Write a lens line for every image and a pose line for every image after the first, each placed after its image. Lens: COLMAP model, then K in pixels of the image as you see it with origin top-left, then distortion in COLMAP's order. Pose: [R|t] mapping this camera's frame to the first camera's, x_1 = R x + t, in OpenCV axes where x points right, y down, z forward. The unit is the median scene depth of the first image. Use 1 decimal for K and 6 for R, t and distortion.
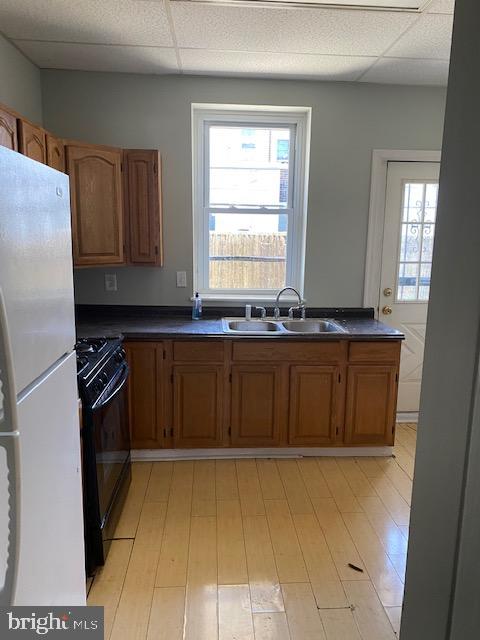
lens RADIAL K [[499.2, 0, 253.0], [0, 499.2, 320.5], [0, 0, 1]] dist [-0.007254, -0.008527]
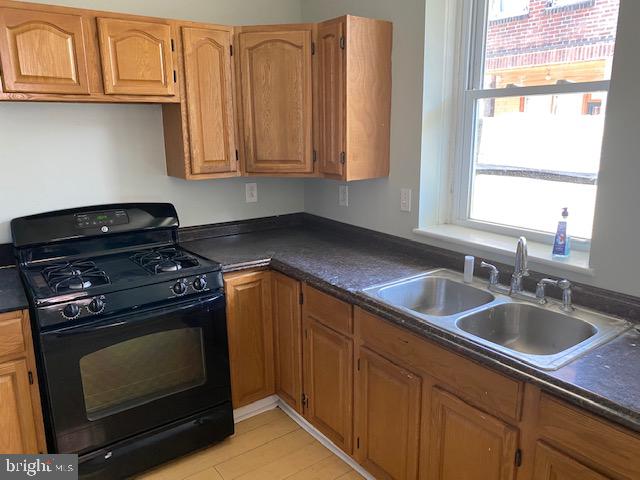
lens RADIAL K [[486.2, 0, 320.0], [0, 486.2, 240.0], [0, 0, 1]] dist [-0.002878, -0.003560]
pose [[0.527246, 0.164371, -0.833662, 0.410007], [-0.130103, 0.985159, 0.111959, -0.100063], [0.839693, 0.049432, 0.540807, 0.609261]]
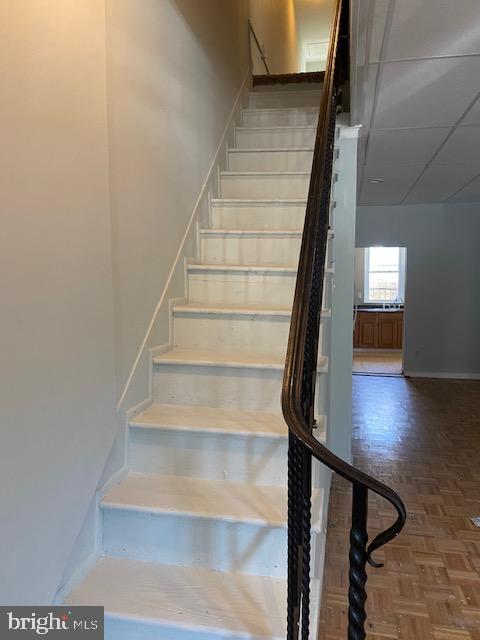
lens RADIAL K [[499.2, 0, 253.0], [0, 499.2, 320.5], [0, 0, 1]] dist [-0.007254, -0.008527]
pose [[0.964570, -0.010431, -0.263619, 0.021800], [-0.012742, 0.996210, -0.086044, 0.348875], [0.263518, 0.086355, 0.960782, -2.133553]]
